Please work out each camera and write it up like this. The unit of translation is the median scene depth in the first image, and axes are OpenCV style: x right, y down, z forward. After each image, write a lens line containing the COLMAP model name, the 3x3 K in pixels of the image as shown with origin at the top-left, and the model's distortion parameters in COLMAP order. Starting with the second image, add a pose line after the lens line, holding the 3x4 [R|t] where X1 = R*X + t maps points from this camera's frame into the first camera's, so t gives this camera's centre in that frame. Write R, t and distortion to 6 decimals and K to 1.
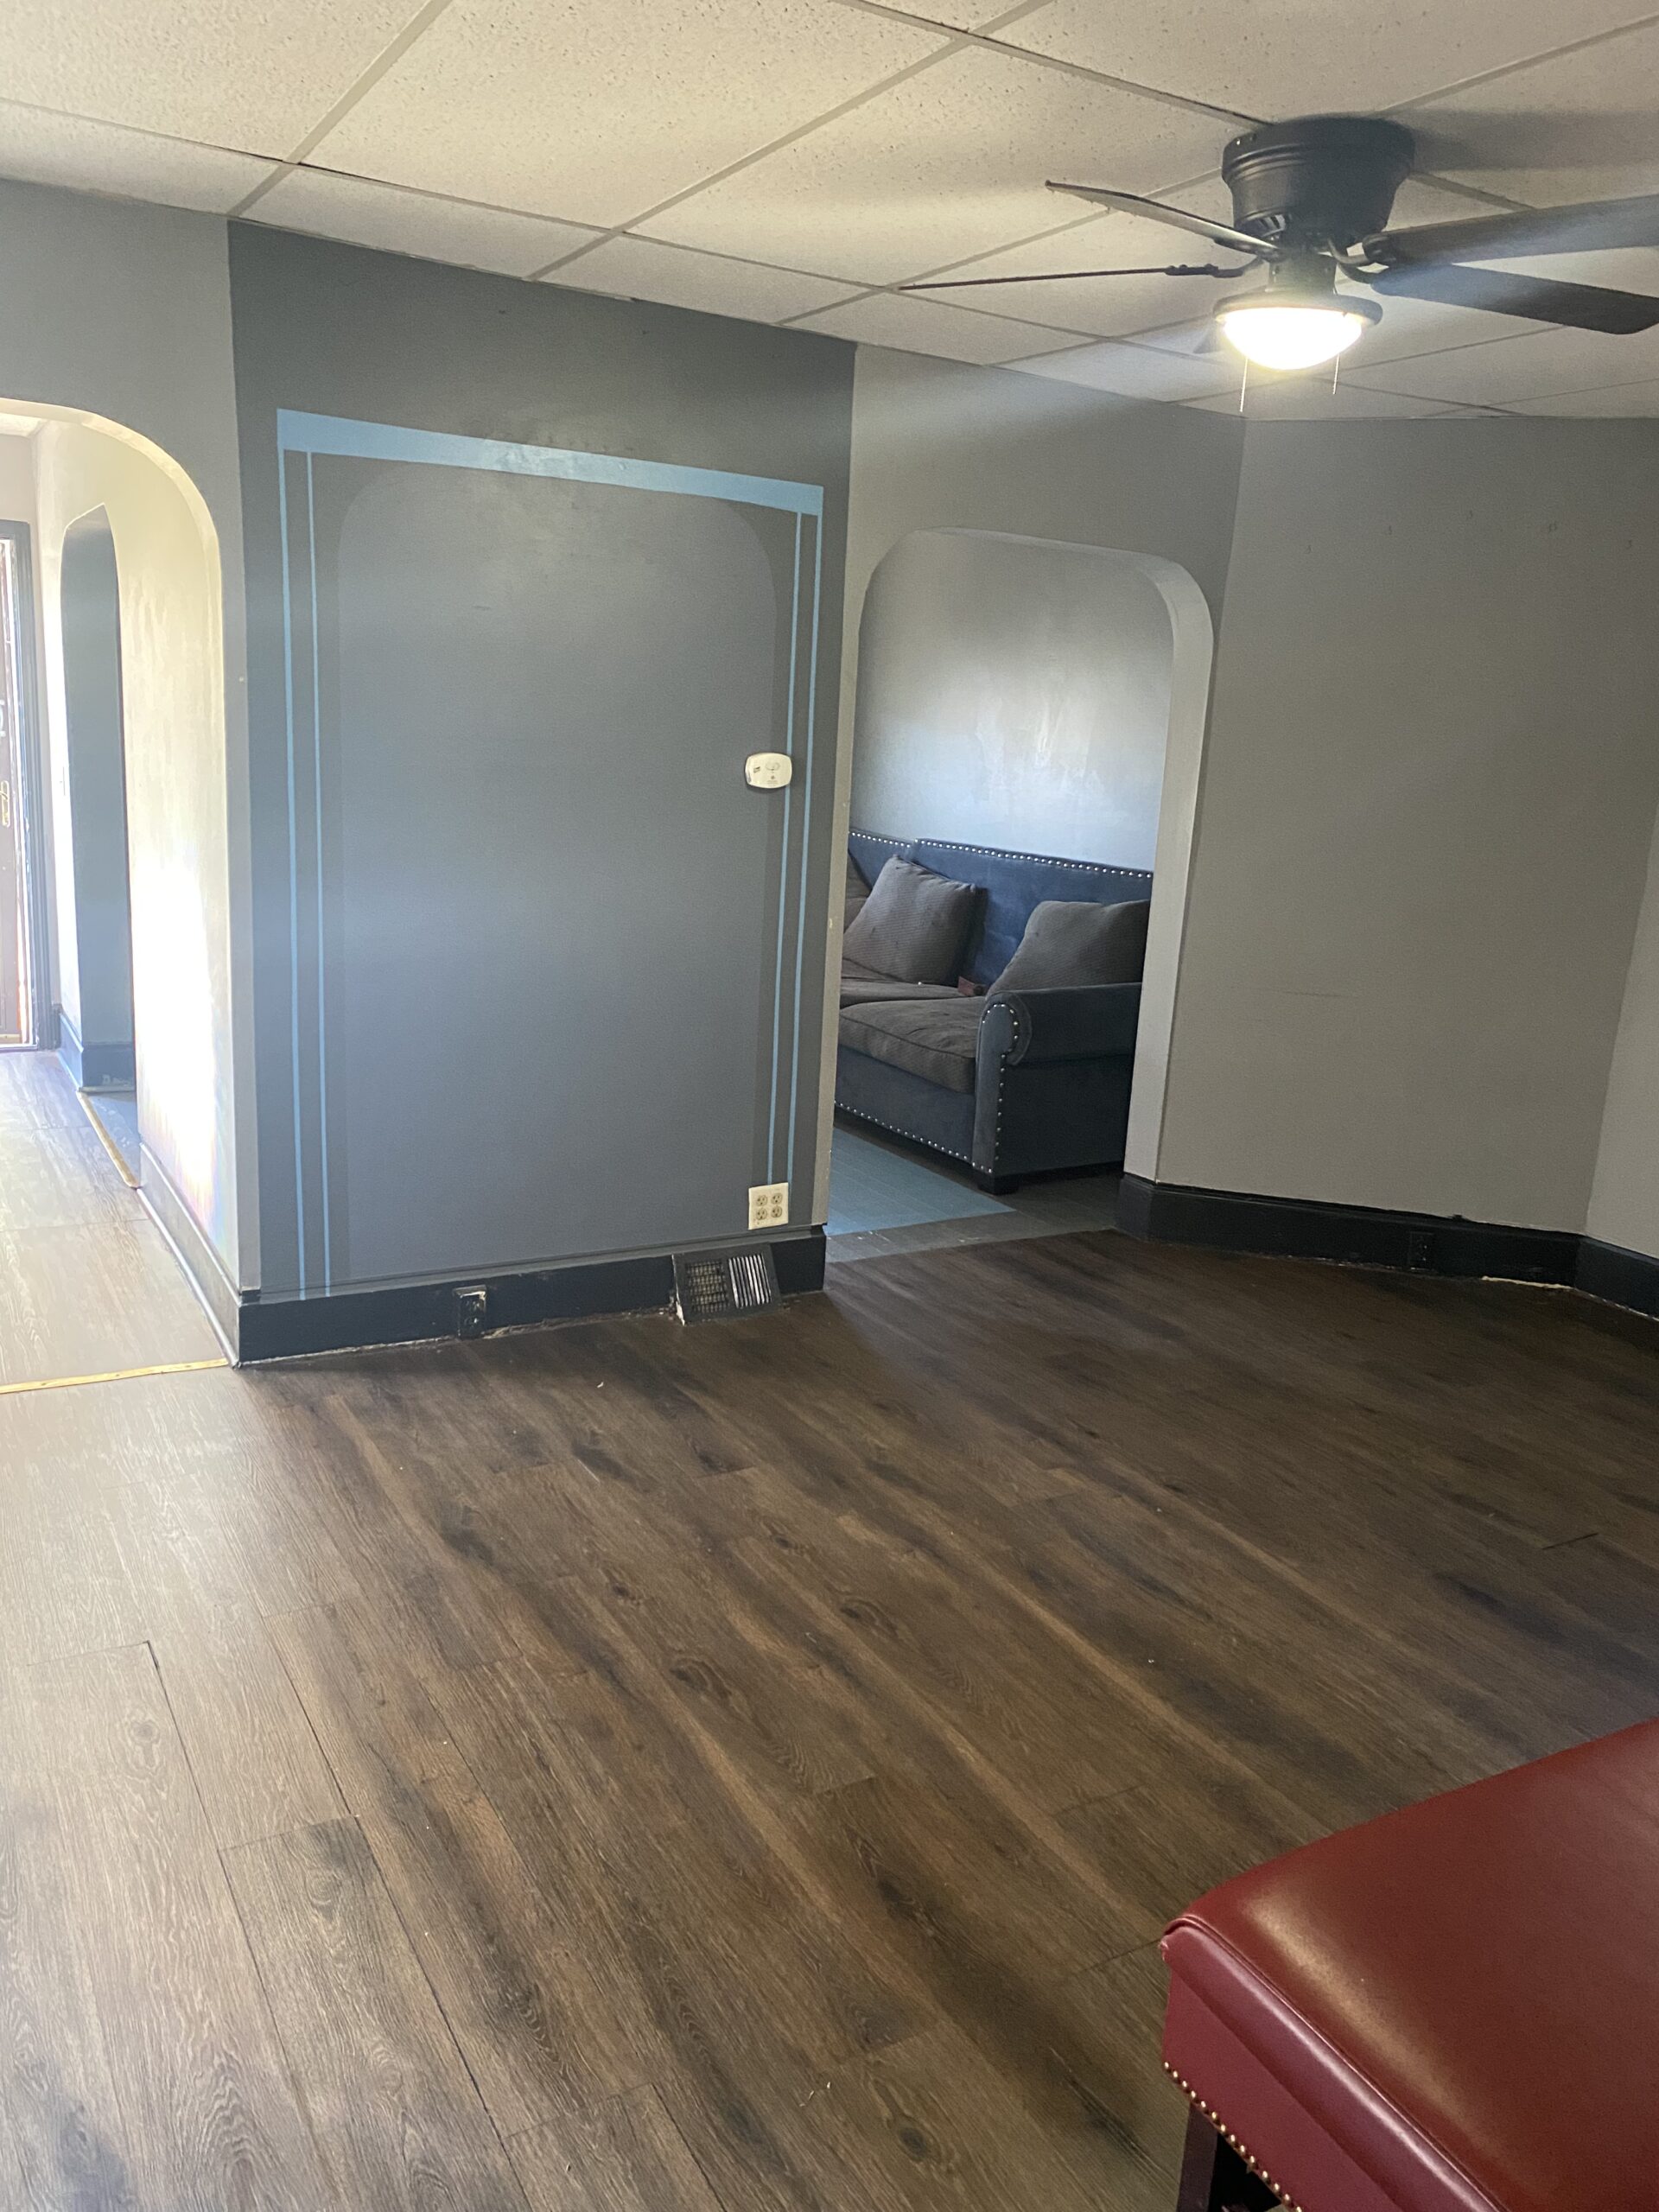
lens RADIAL K [[1694.0, 0, 829.5], [0, 1694.0, 1106.0], [0, 0, 1]] dist [0.021194, 0.004844]
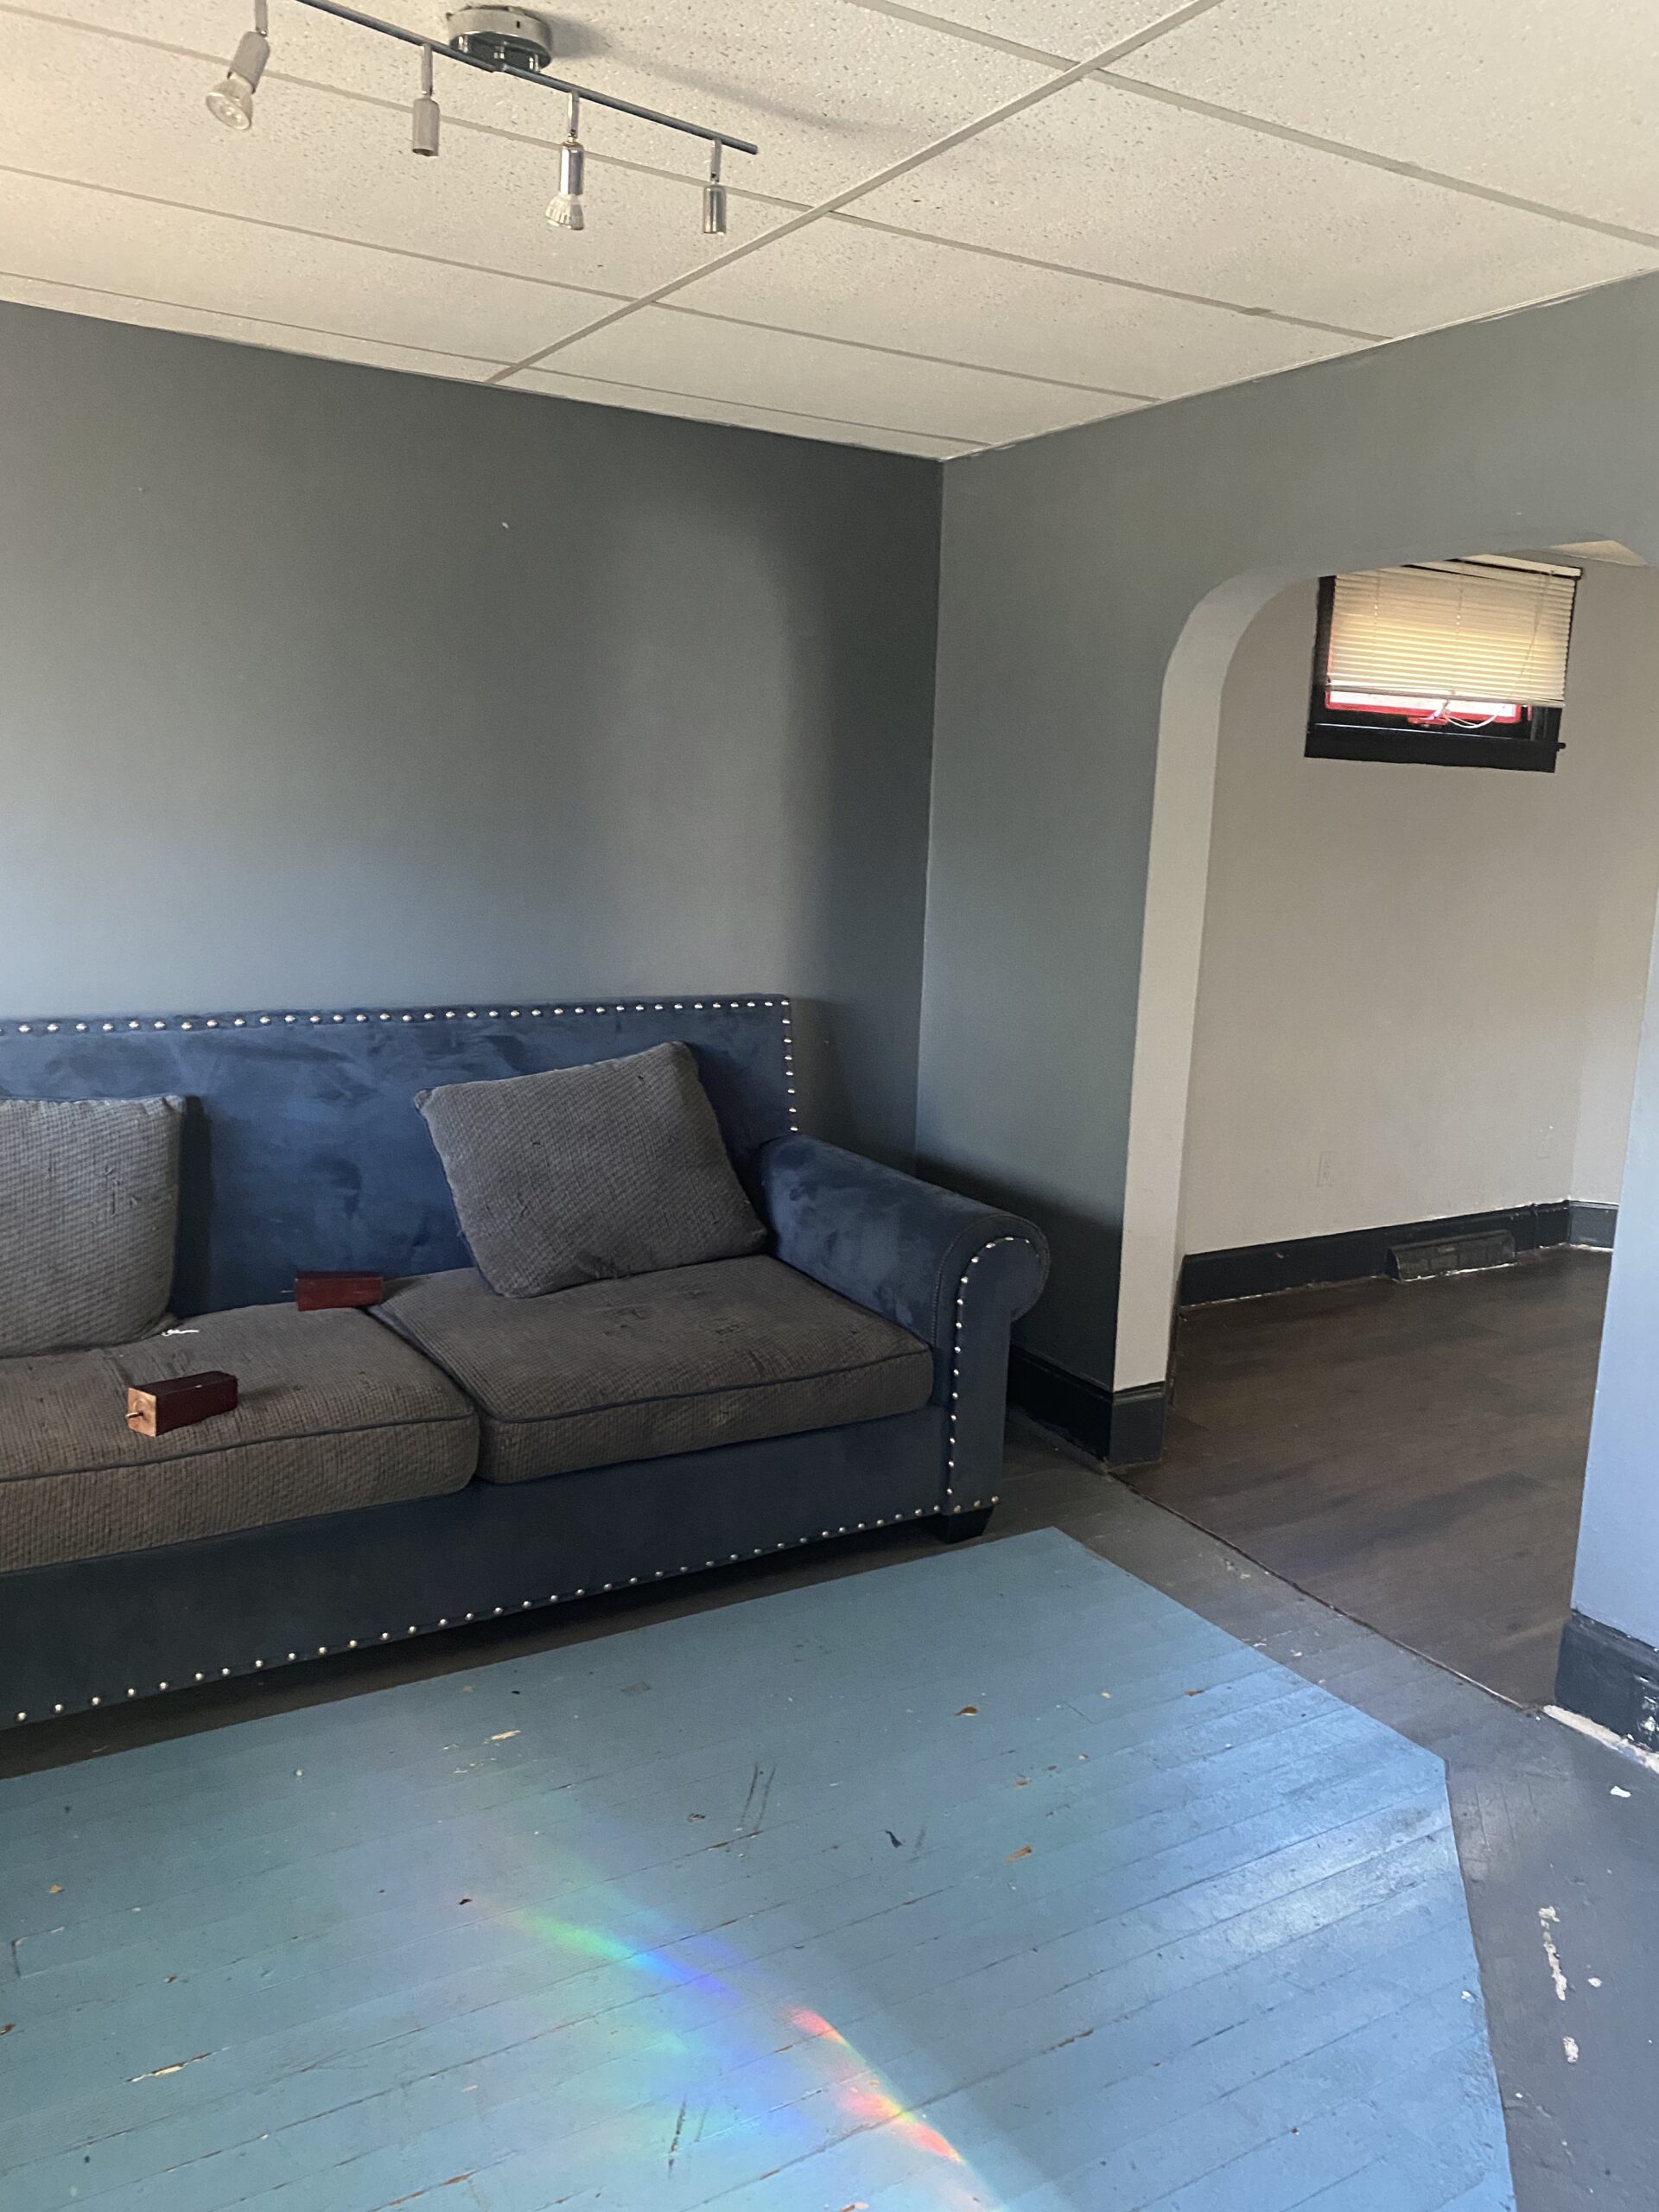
lens RADIAL K [[1694.0, 0, 829.5], [0, 1694.0, 1106.0], [0, 0, 1]] dist [0.021194, 0.004844]
pose [[-0.020089, -0.230080, 0.972964, -0.493748], [0.186838, 0.955153, 0.229726, -0.263067], [-0.982185, 0.186402, 0.023800, 1.051578]]
